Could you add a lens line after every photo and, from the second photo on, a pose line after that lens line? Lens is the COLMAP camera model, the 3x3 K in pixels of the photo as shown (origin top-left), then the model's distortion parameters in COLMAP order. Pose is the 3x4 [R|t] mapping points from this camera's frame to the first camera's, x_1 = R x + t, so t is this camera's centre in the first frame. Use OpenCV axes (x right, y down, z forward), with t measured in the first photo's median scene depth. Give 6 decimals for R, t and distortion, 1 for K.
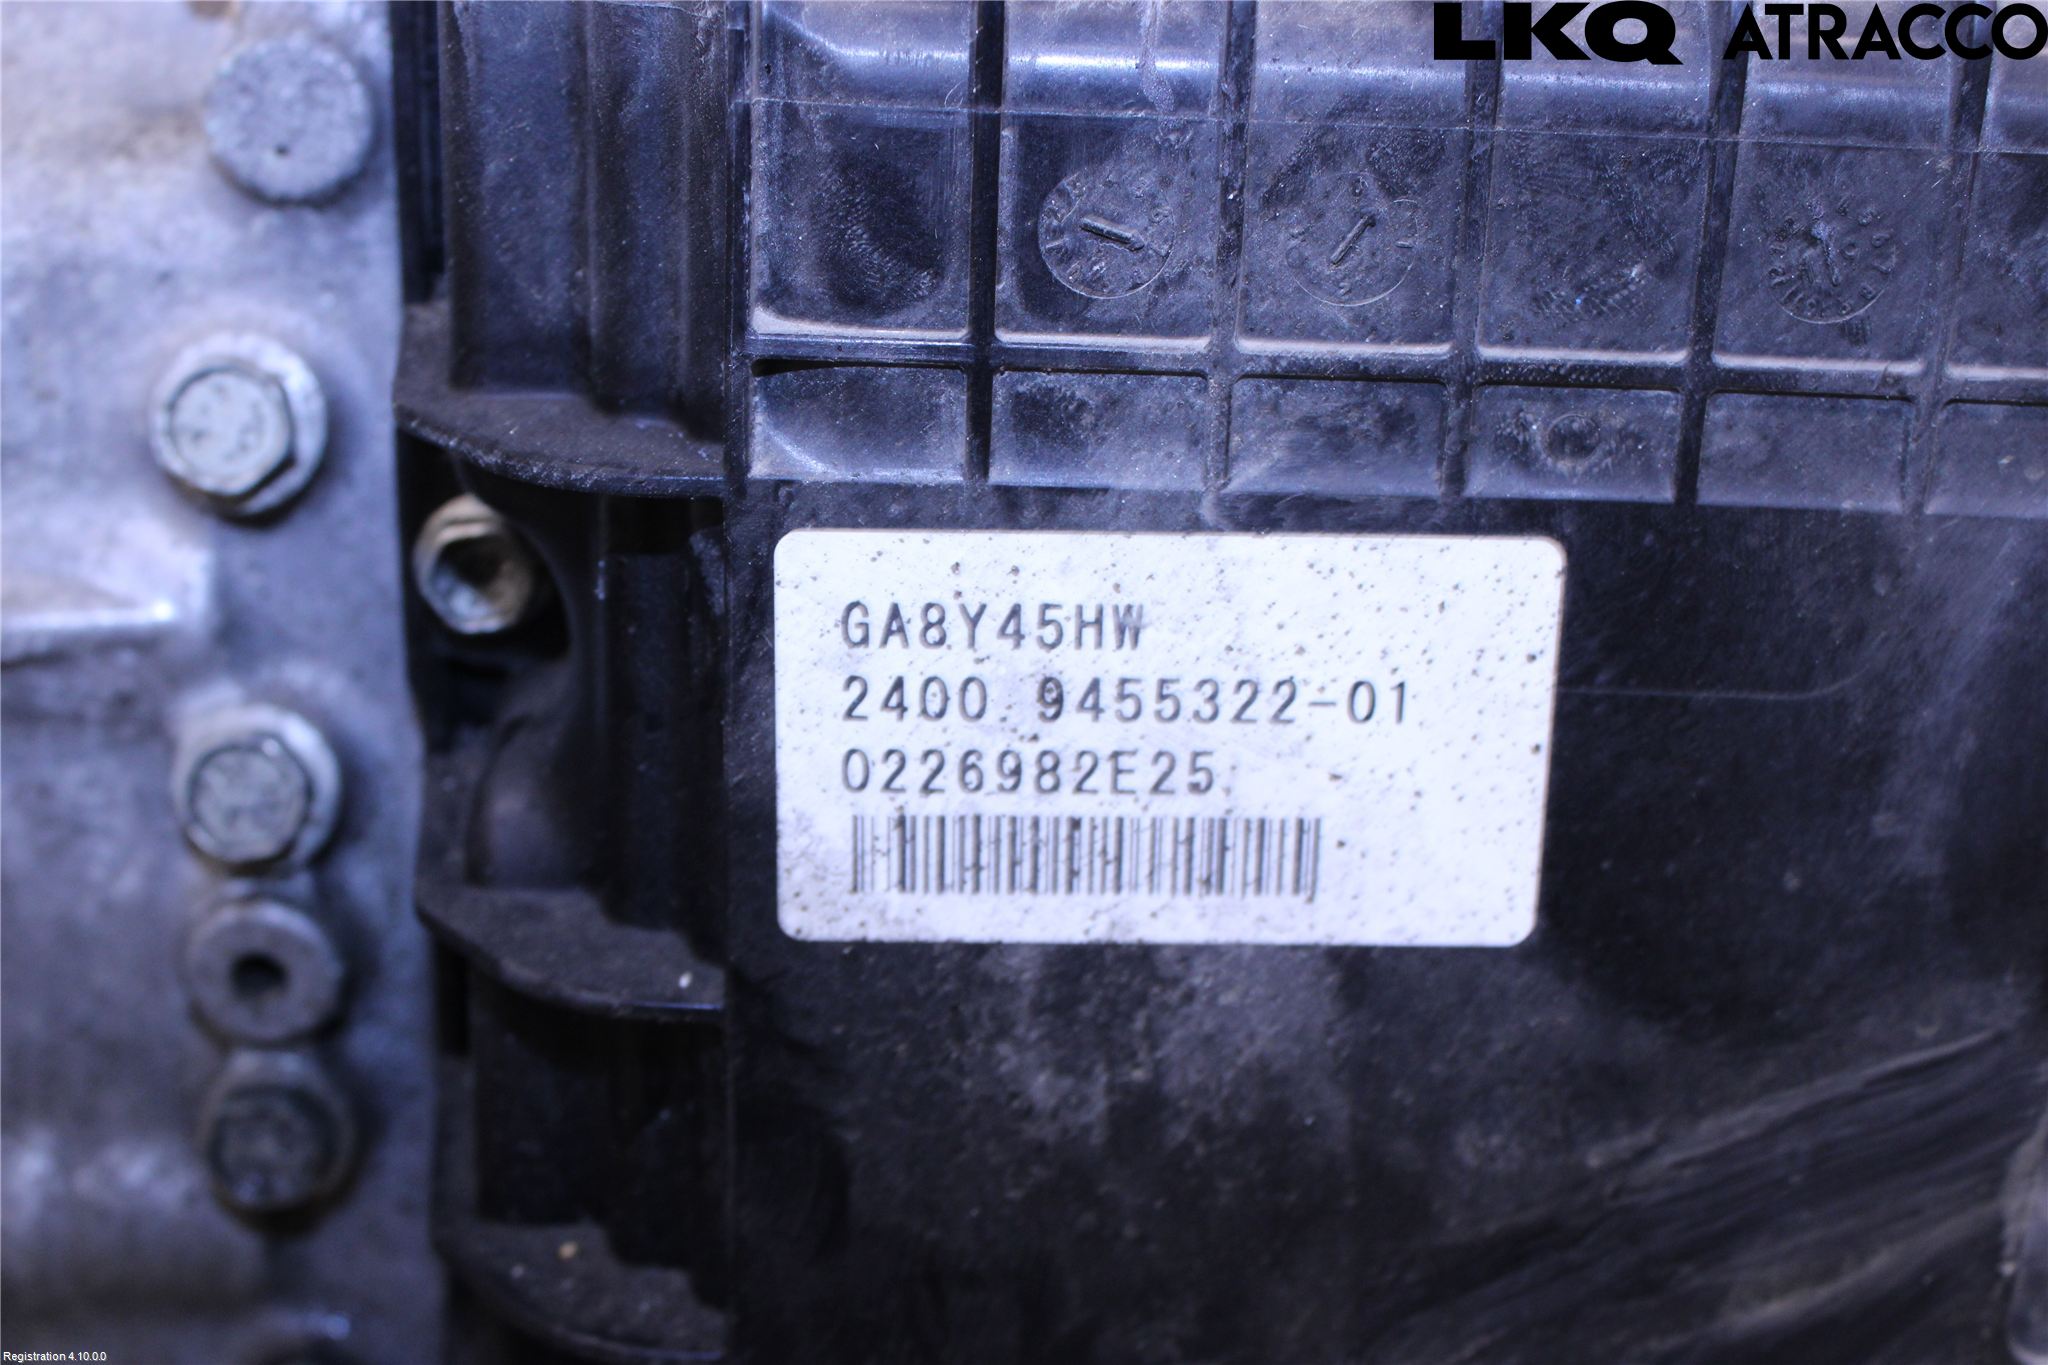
lens RADIAL K [[2920.5, 0, 1021.5], [0, 2920.5, 655.3], [0, 0, 1]] dist [-0.012071, -0.034195]
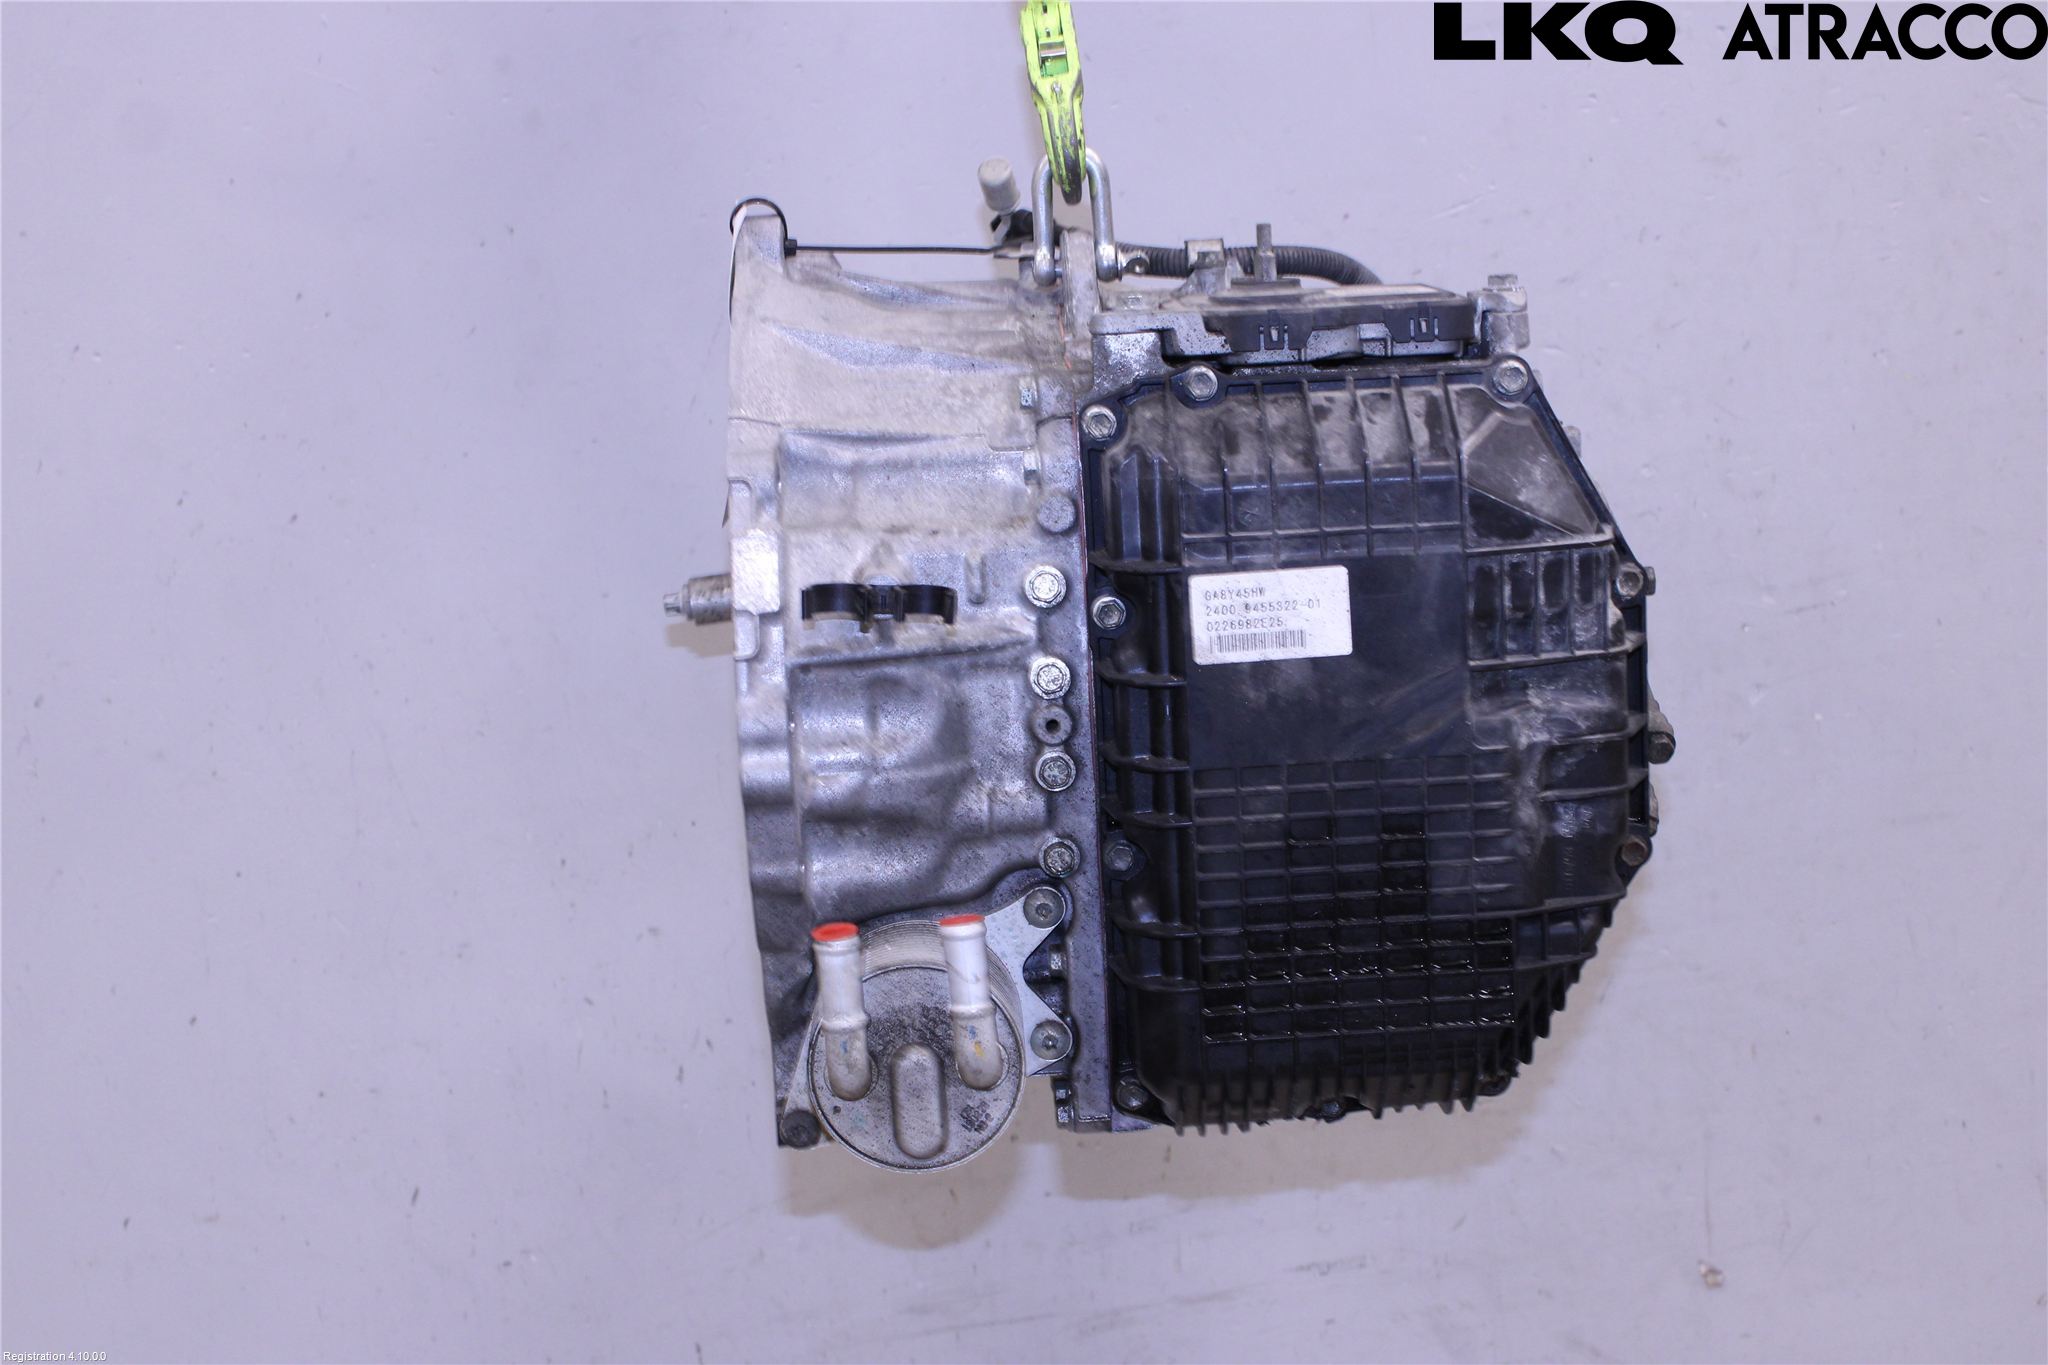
lens RADIAL K [[2743.3, 0, 1024.0], [0, 2743.3, 682.5], [0, 0, 1]] dist [-0.007858, -0.019637]
pose [[0.995510, -0.092057, -0.022015, -0.268911], [0.087611, 0.984210, -0.153801, 0.801516], [0.035826, 0.151182, 0.987857, -3.501301]]
